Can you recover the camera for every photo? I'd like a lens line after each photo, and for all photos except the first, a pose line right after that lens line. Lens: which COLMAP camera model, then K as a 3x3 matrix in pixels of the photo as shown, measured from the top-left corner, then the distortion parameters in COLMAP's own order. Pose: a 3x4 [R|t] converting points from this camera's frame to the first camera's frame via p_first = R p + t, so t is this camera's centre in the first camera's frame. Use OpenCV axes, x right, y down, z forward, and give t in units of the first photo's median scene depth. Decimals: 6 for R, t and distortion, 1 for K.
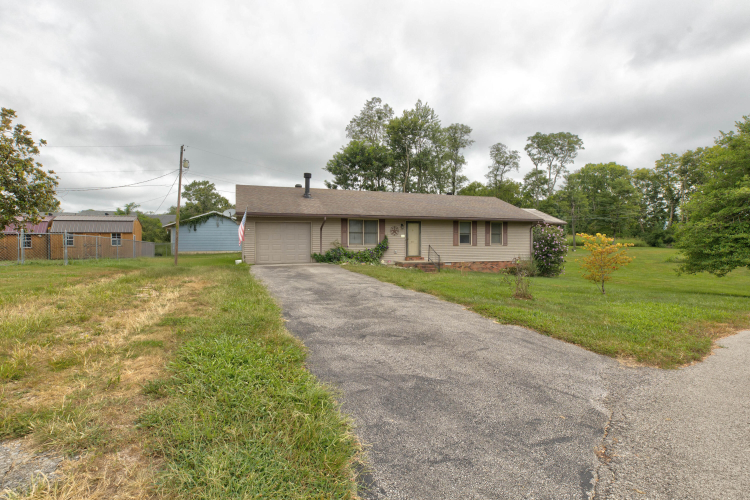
lens RADIAL K [[335.4, 0, 371.3], [0, 335.4, 246.1], [0, 0, 1]] dist [-0.001625, -0.000422]
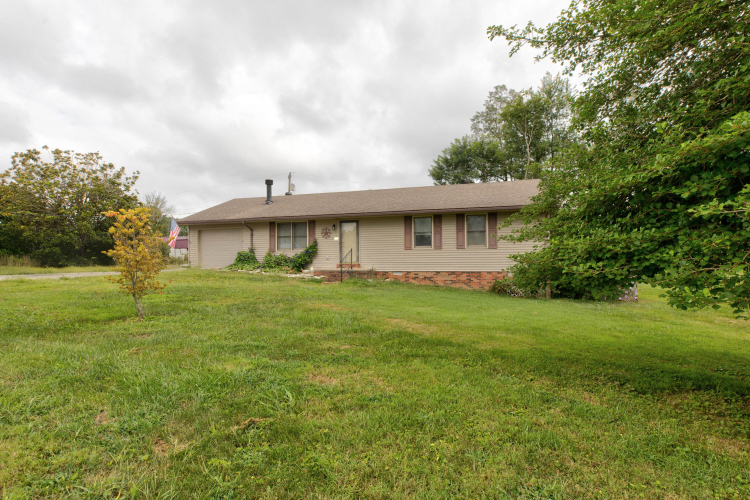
lens RADIAL K [[335.4, 0, 371.3], [0, 335.4, 246.1], [0, 0, 1]] dist [-0.001625, -0.000422]
pose [[0.834331, -0.029733, -0.550461, 0.546318], [0.004257, 0.998862, -0.047500, 0.024630], [0.551247, 0.037287, 0.833509, 0.312559]]
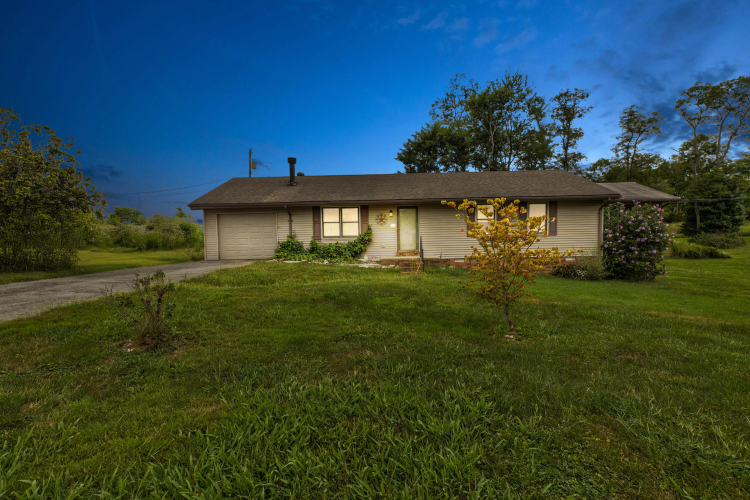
lens RADIAL K [[345.6, 0, 374.5], [0, 345.6, 245.8], [0, 0, 1]] dist [0.000524, 0.000599]
pose [[0.941903, -0.012805, -0.335640, 0.284746], [0.013913, 0.999903, 0.000898, 0.014392], [0.335596, -0.005515, 0.941990, 0.195663]]
